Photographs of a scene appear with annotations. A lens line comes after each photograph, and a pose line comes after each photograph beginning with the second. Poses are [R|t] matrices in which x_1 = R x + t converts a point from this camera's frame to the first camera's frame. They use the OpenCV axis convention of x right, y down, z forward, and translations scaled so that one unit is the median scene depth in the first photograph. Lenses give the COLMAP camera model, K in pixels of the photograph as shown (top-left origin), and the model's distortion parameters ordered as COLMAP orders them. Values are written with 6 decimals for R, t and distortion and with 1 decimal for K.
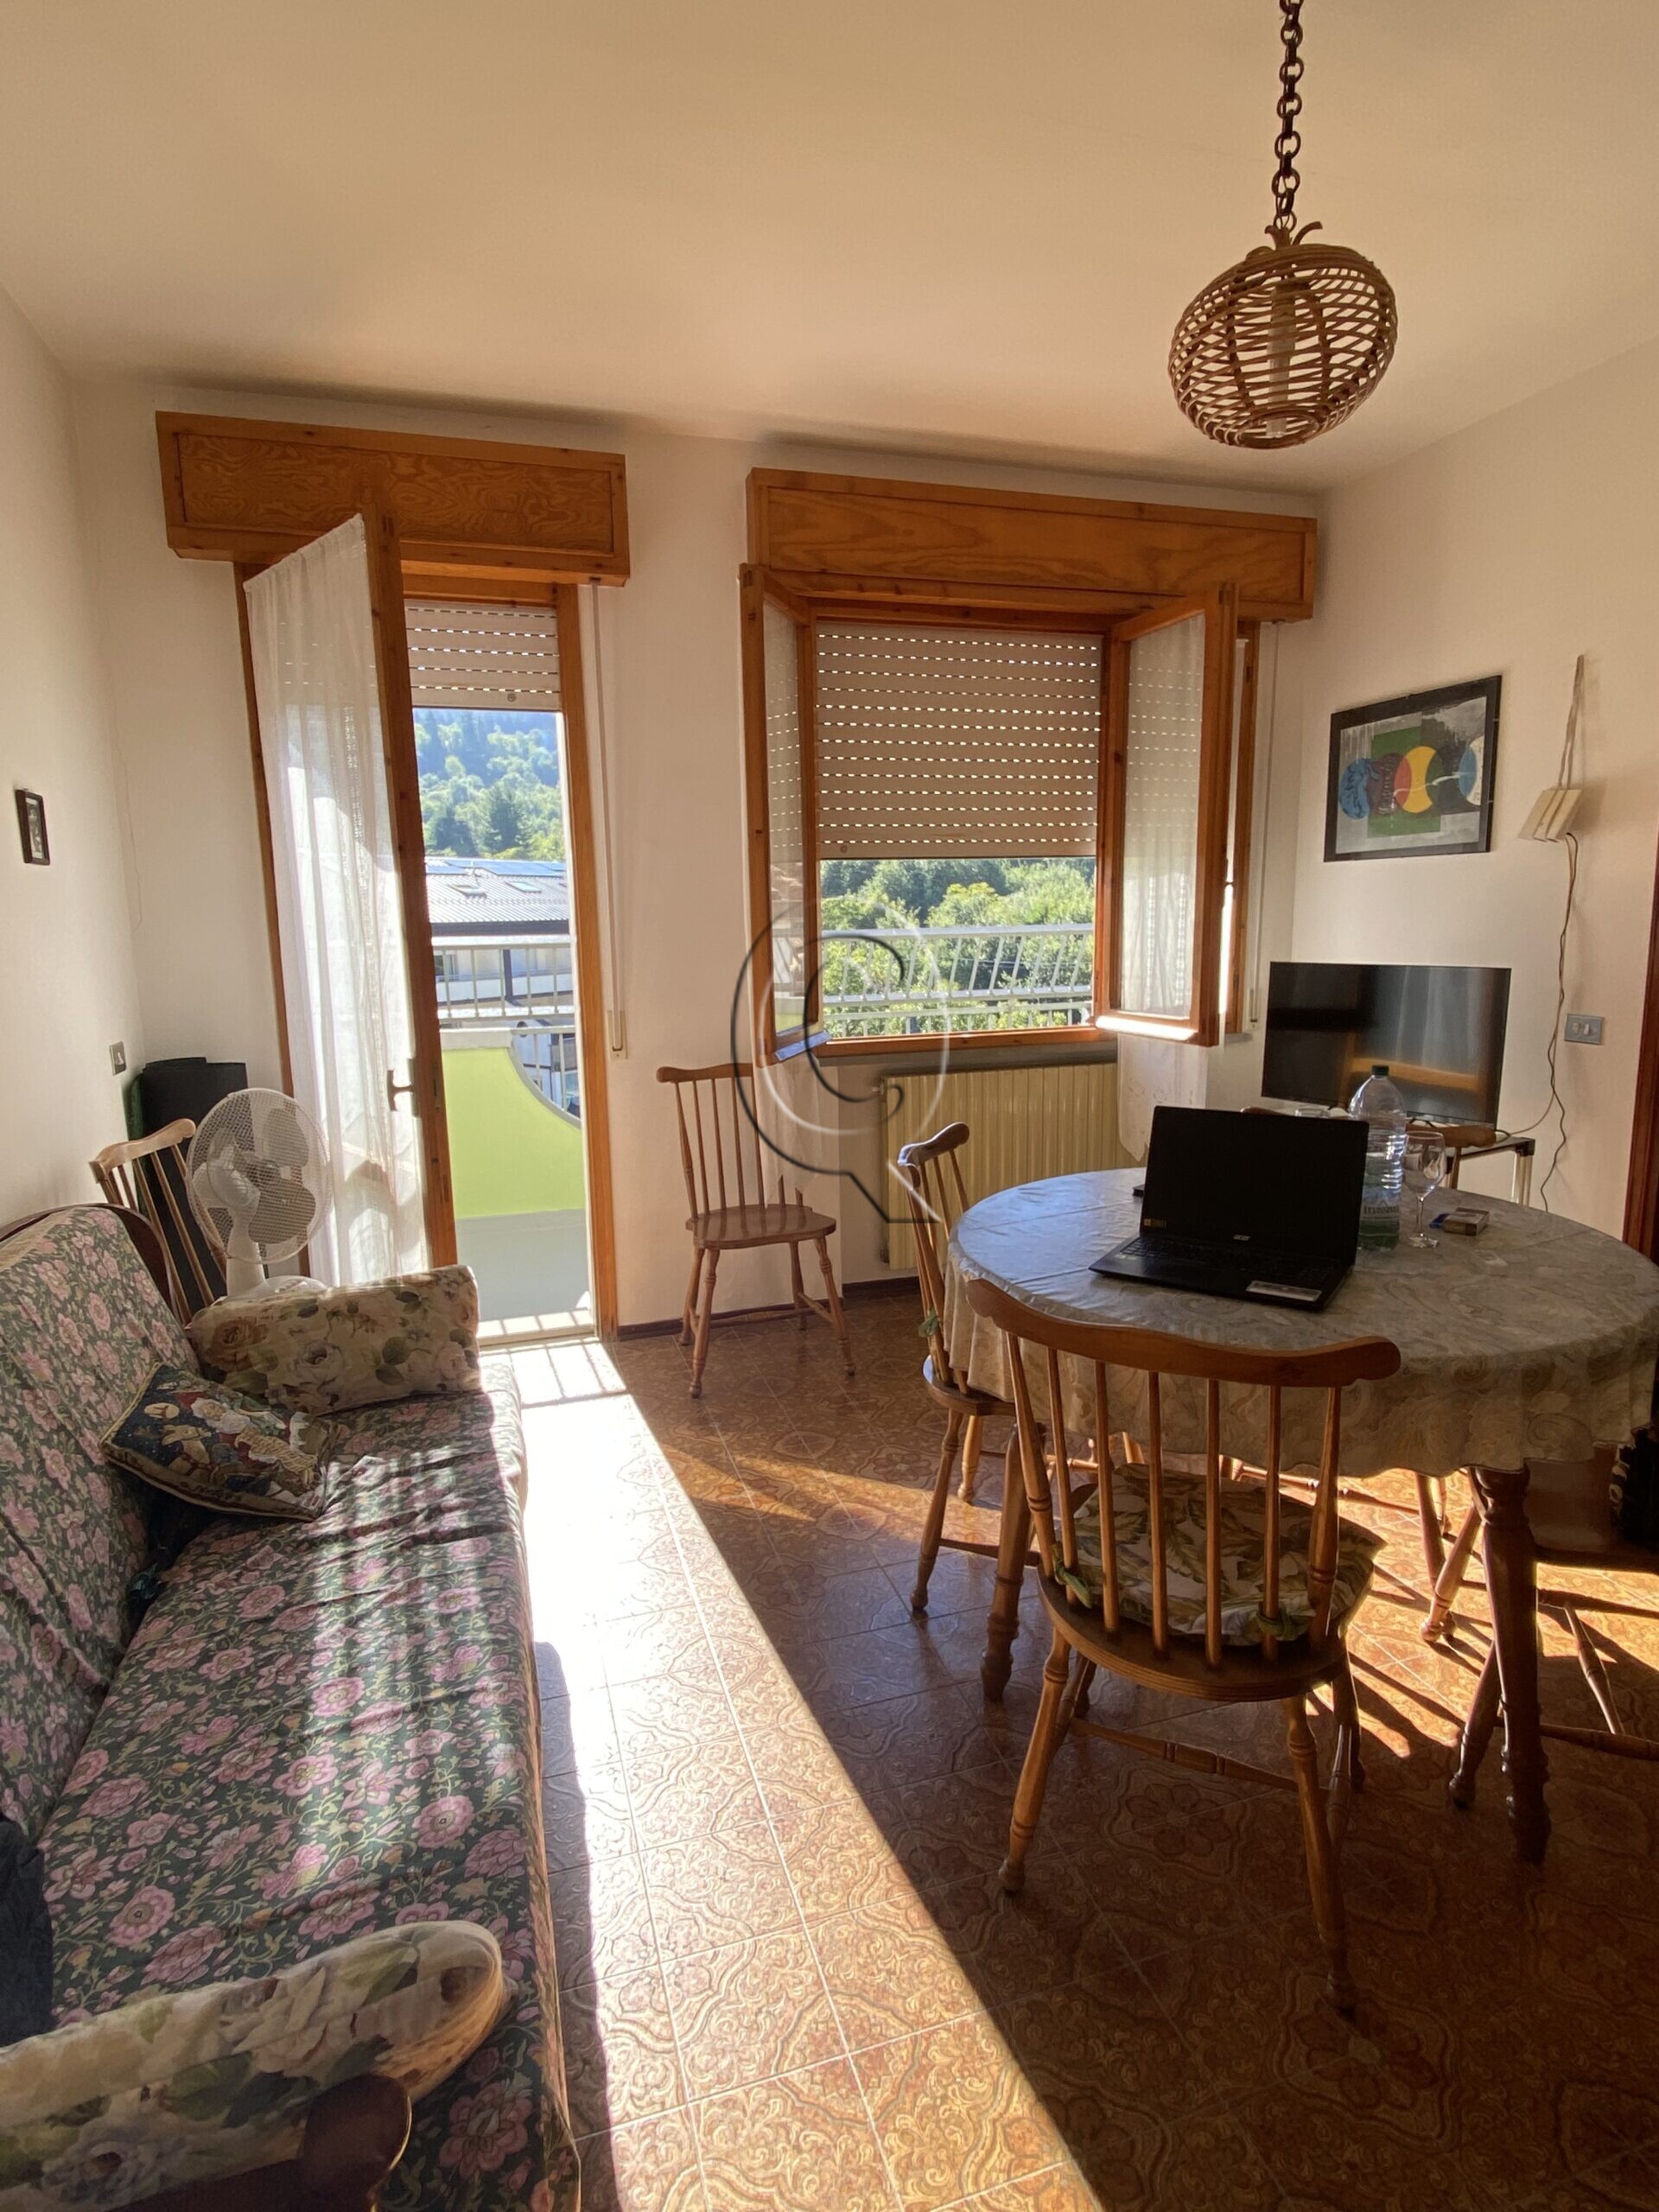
lens RADIAL K [[1139.8, 0, 825.4], [0, 1139.8, 1126.9], [0, 0, 1]] dist [-0.001447, -0.000305]
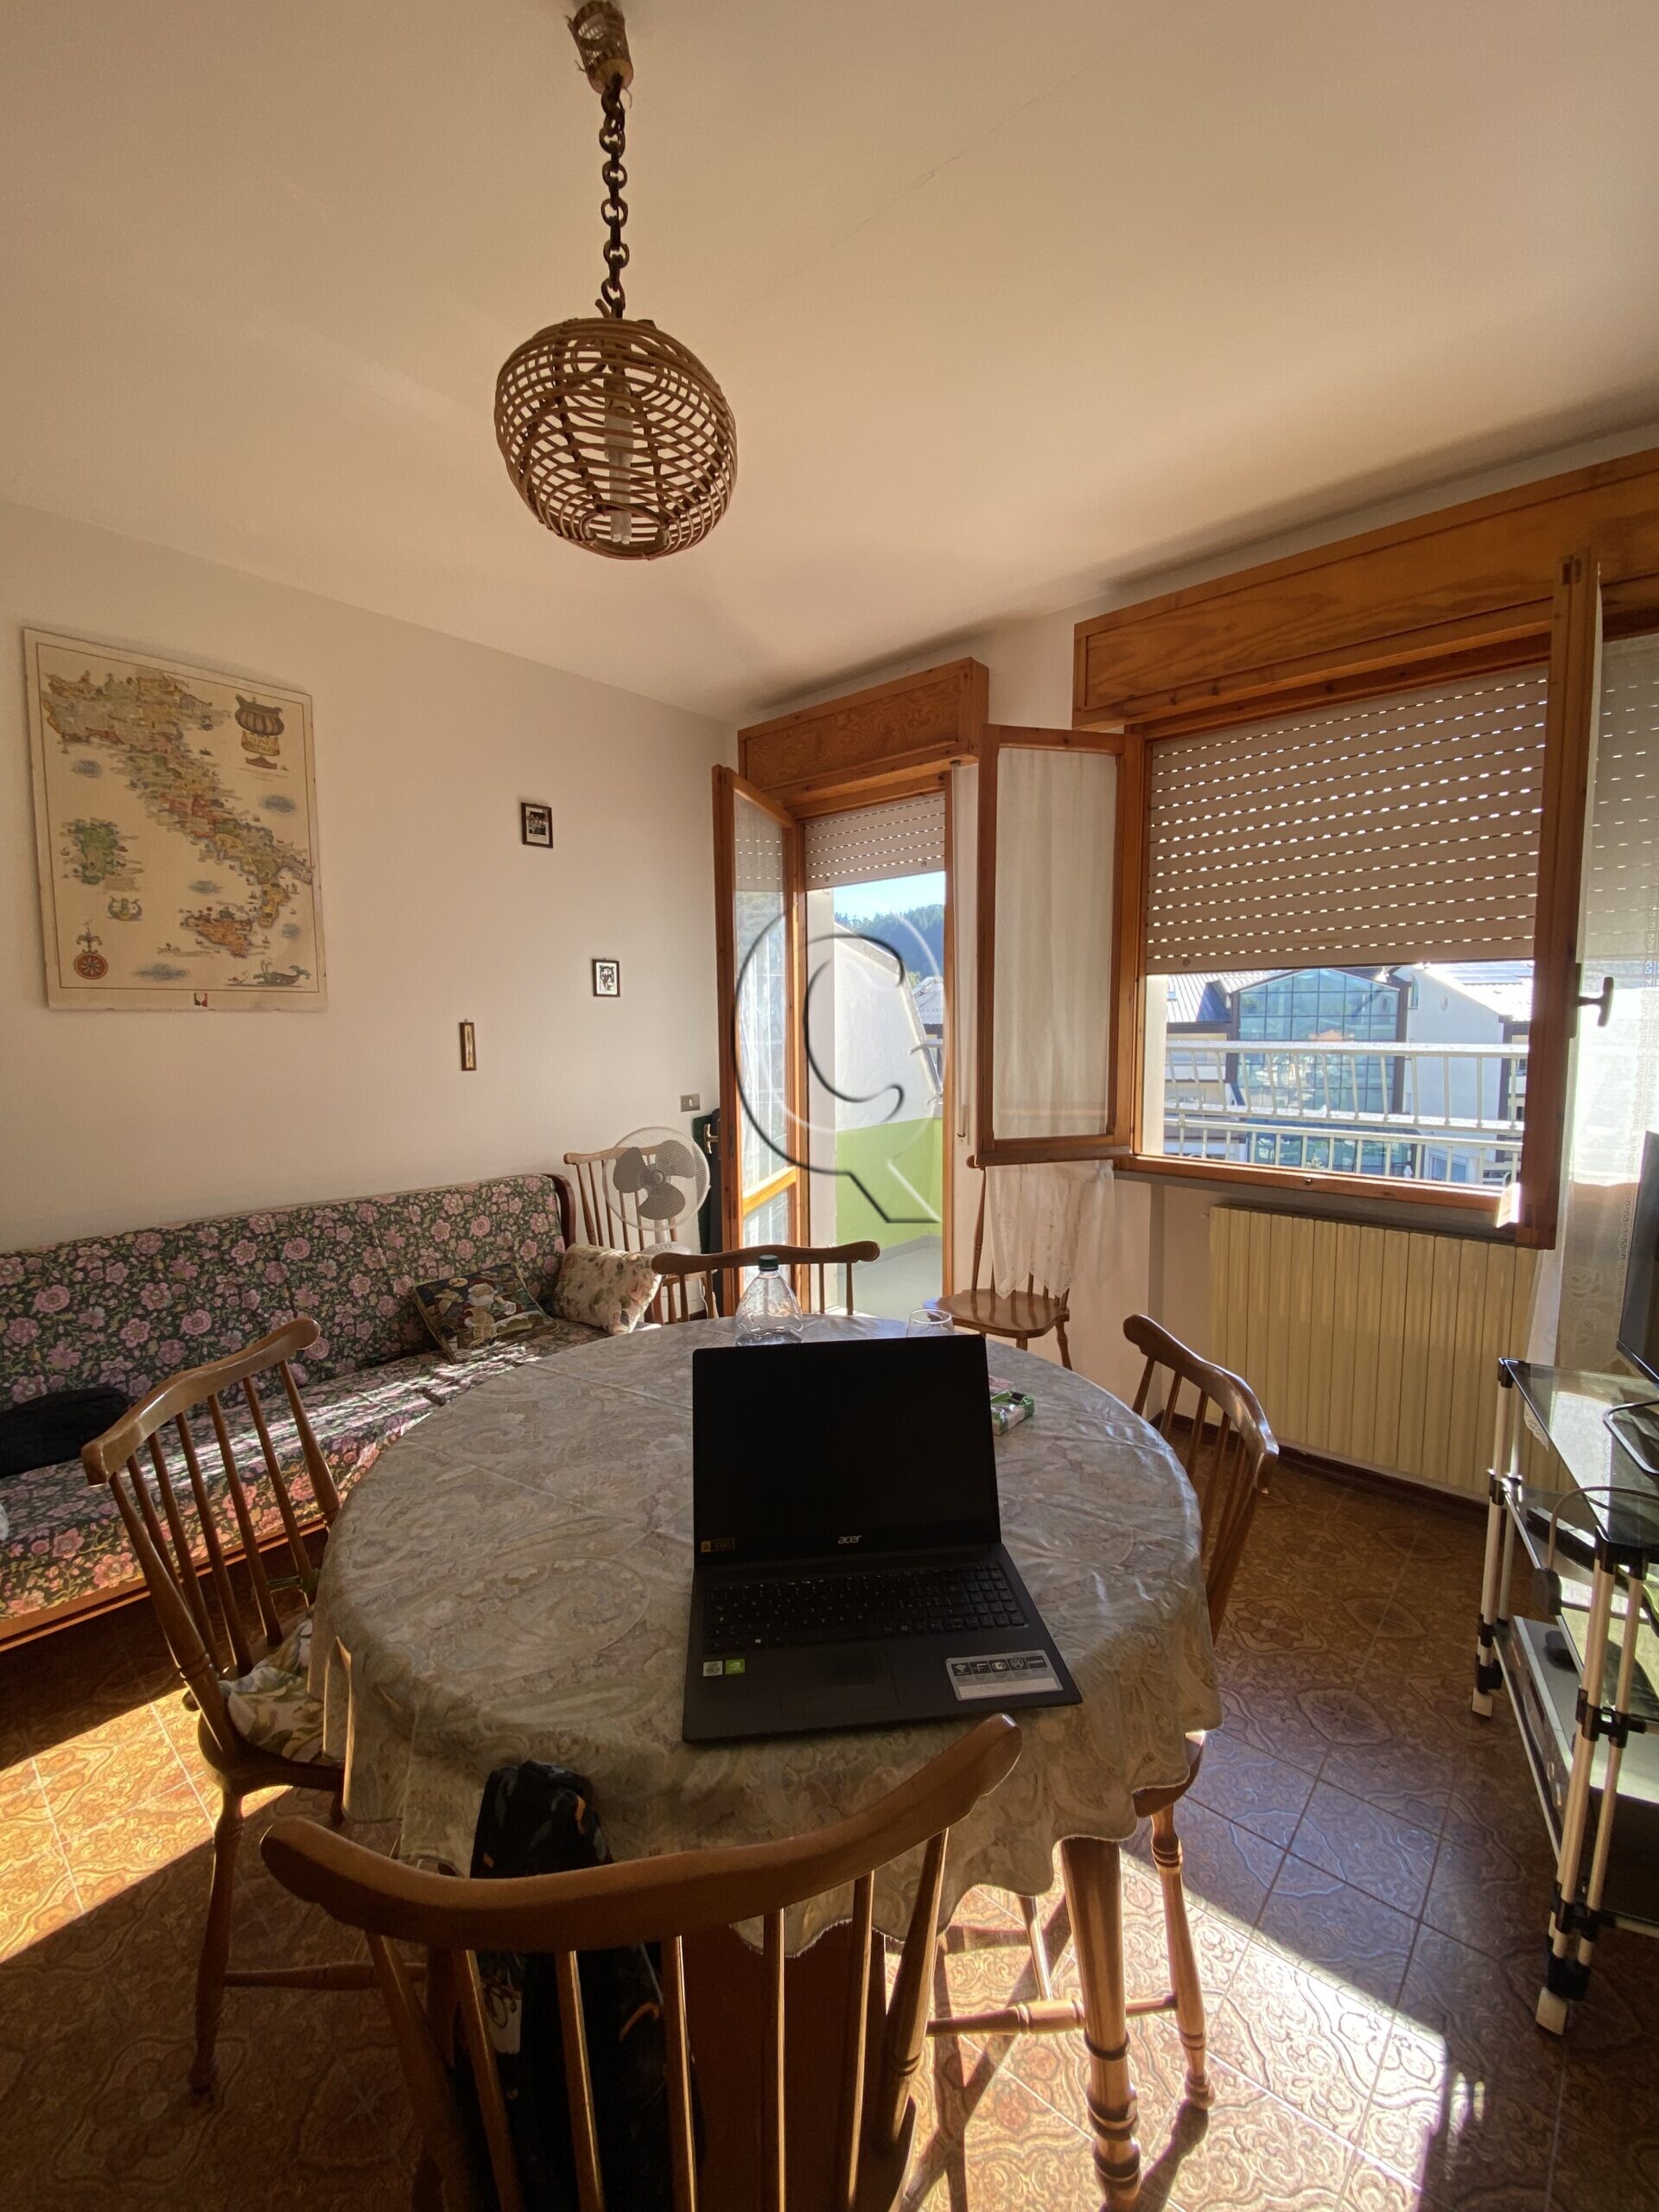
lens RADIAL K [[885.4, 0, 834.8], [0, 885.4, 1098.5], [0, 0, 1]] dist [0.001121, -0.010418]
pose [[0.520843, 0.096718, -0.848156, 0.920047], [-0.158443, 0.987250, 0.015281, -0.167806], [0.838820, 0.126426, 0.529526, 0.653924]]
